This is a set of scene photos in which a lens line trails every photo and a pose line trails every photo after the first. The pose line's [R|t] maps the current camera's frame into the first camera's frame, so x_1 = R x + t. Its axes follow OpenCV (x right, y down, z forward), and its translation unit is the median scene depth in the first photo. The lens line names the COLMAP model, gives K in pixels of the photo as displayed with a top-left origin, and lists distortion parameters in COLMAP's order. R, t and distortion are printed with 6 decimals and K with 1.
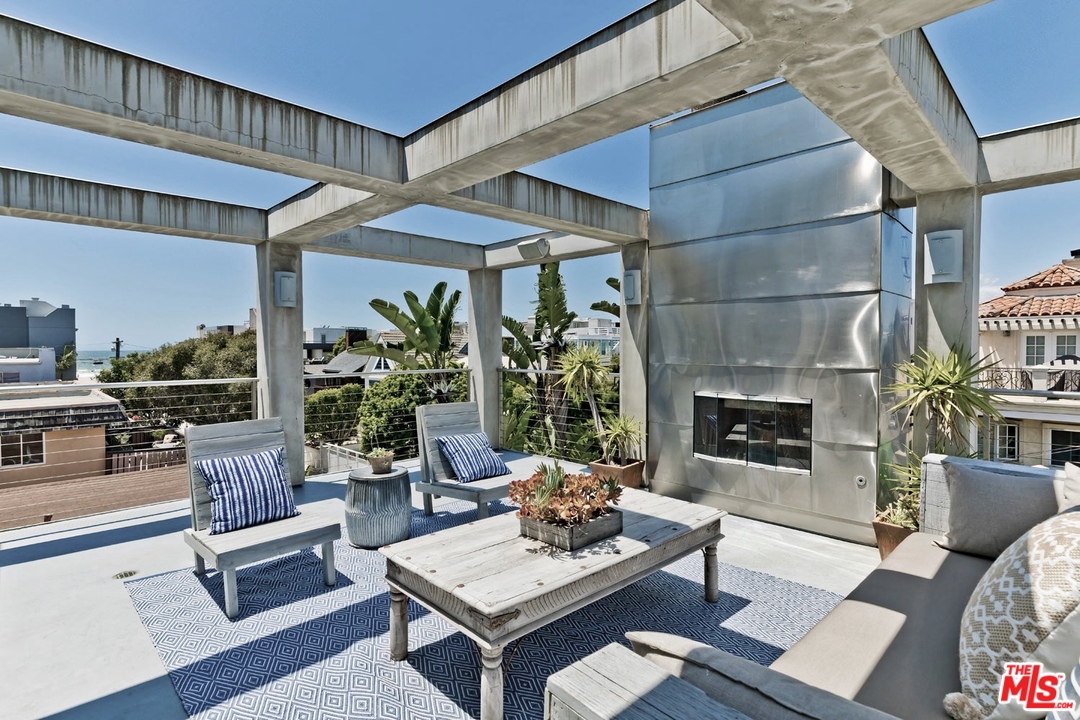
lens RADIAL K [[519.0, 0, 542.0], [0, 519.0, 357.6], [0, 0, 1]] dist [-0.000649, 0.000153]
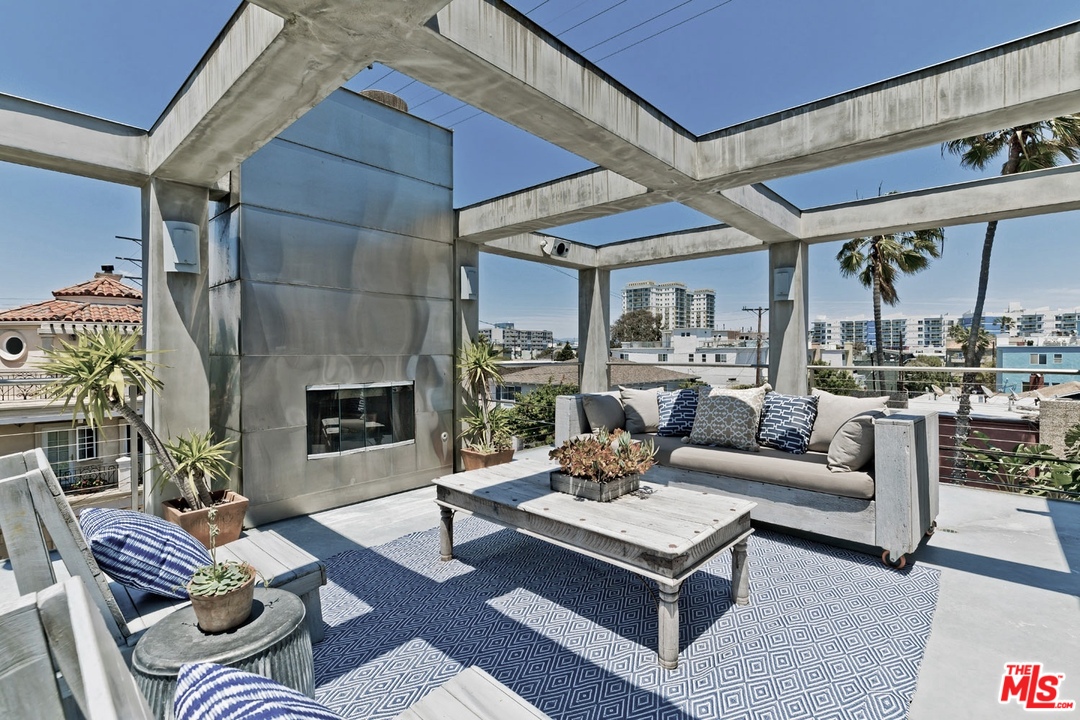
lens RADIAL K [[497.7, 0, 535.3], [0, 497.7, 358.6], [0, 0, 1]] dist [0.001044, 0.000384]
pose [[-0.026458, -0.011729, 0.999581, -0.645042], [0.021772, 0.999687, 0.012306, 0.018351], [-0.999413, 0.022089, -0.026195, 0.711748]]
